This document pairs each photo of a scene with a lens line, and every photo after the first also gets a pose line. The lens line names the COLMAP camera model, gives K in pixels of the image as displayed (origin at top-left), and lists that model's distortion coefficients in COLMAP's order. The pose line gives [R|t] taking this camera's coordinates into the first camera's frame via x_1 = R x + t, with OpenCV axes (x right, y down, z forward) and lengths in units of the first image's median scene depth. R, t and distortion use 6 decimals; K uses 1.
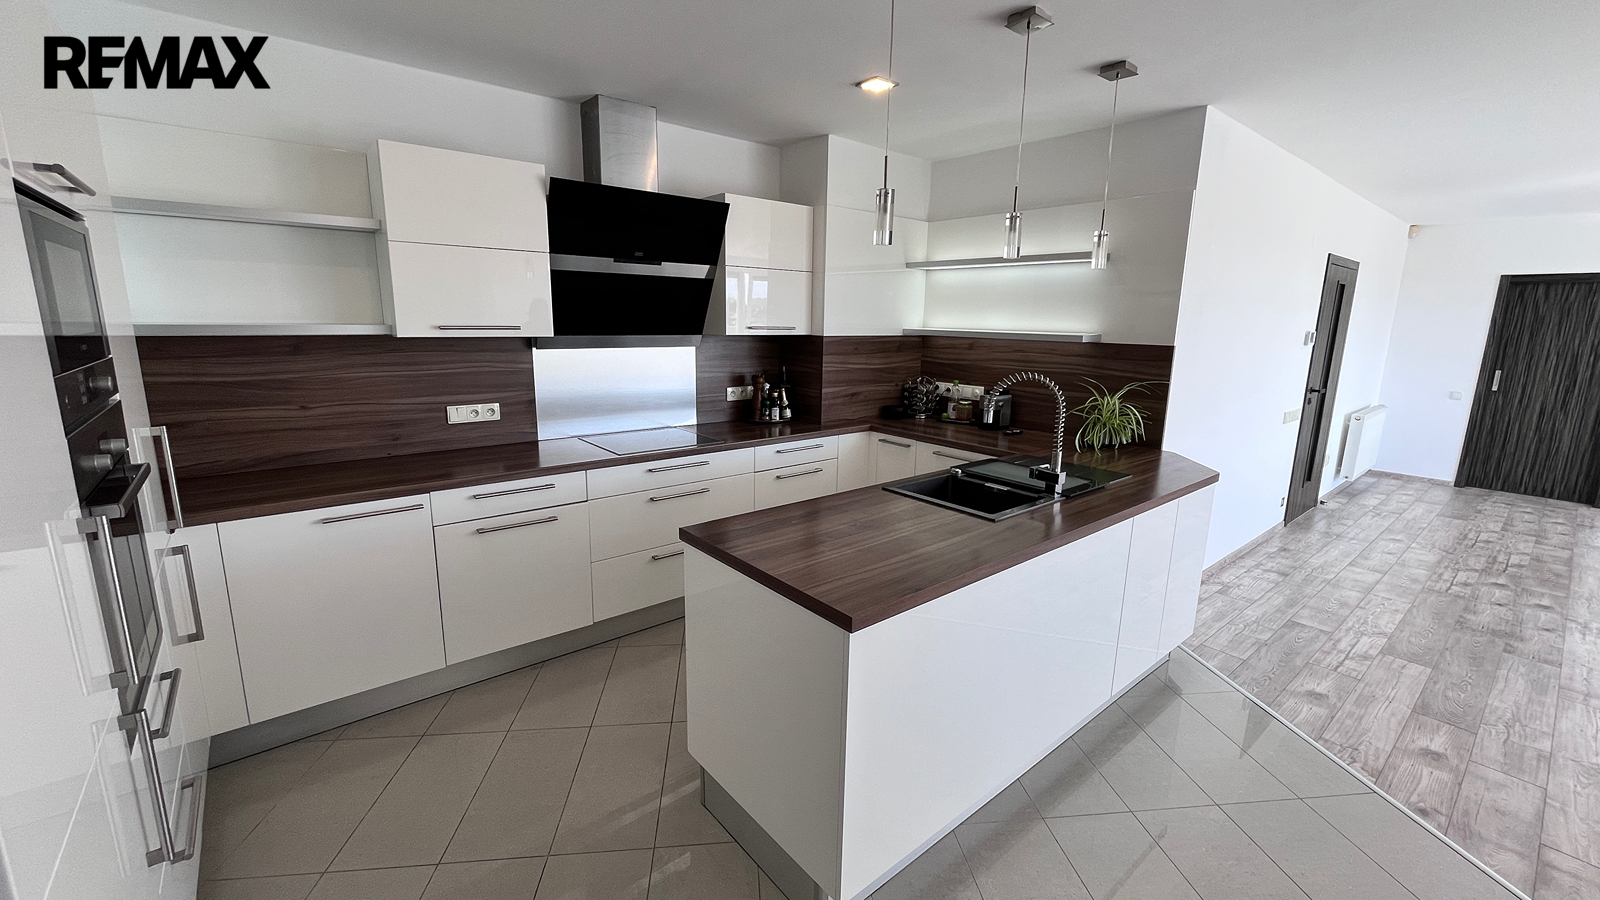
lens RADIAL K [[644.2, 0, 802.6], [0, 644.2, 443.4], [0, 0, 1]] dist [-0.001869, -0.000529]
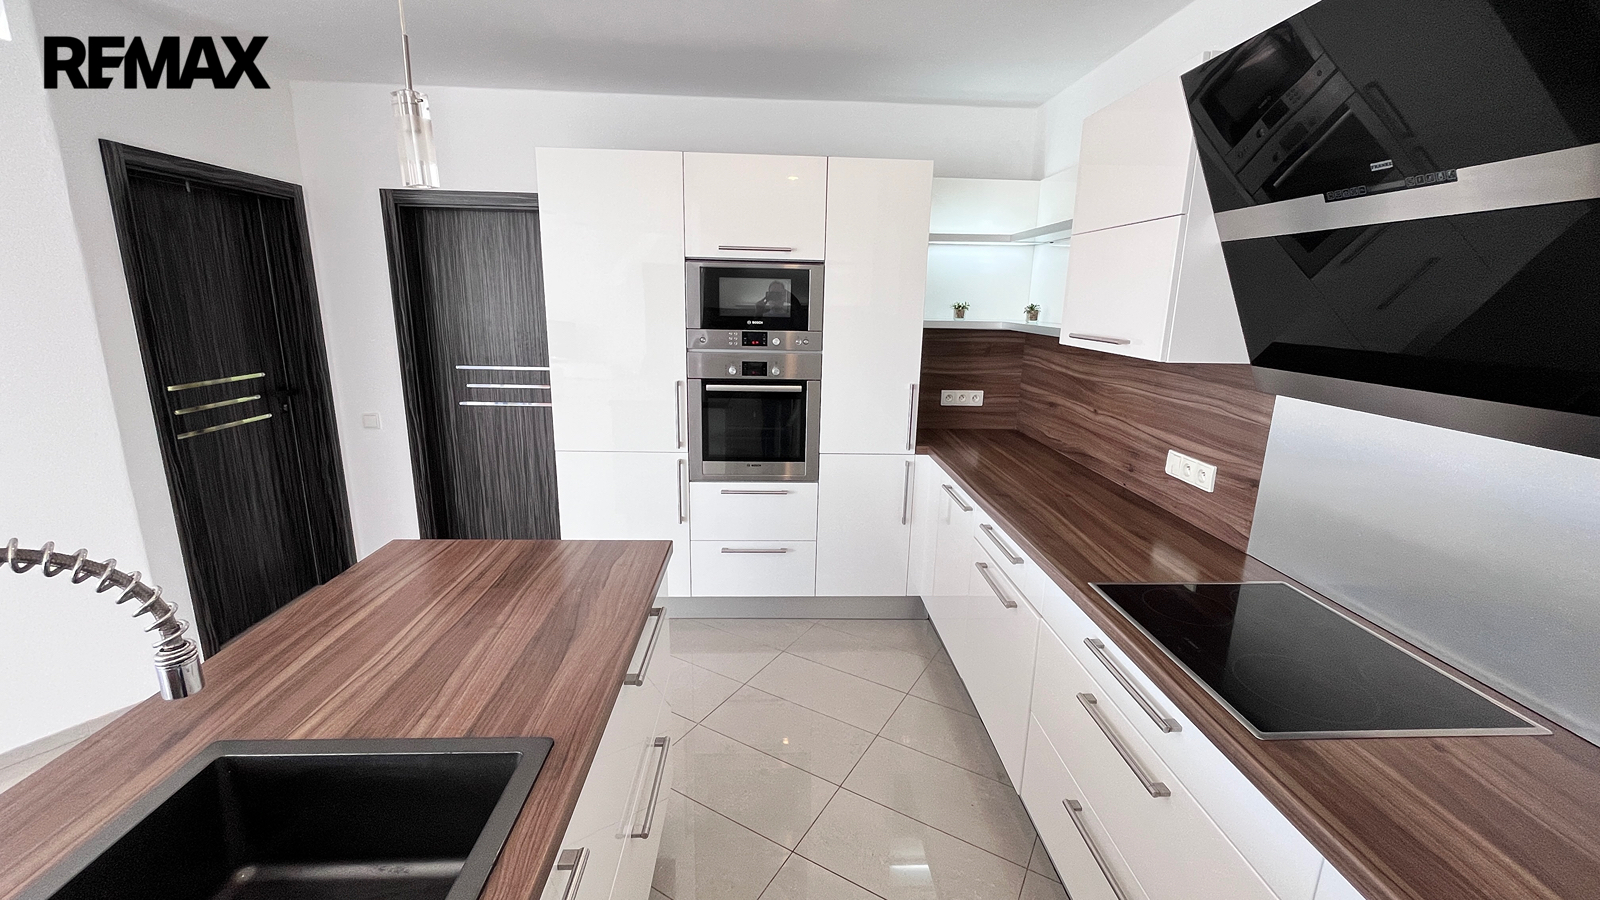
lens RADIAL K [[644.2, 0, 802.6], [0, 644.2, 443.4], [0, 0, 1]] dist [-0.001869, -0.000529]
pose [[-0.600547, 0.148056, -0.785763, 0.242273], [-0.187244, 0.929343, 0.318217, -0.198044], [0.777357, 0.338234, -0.530391, 0.967957]]
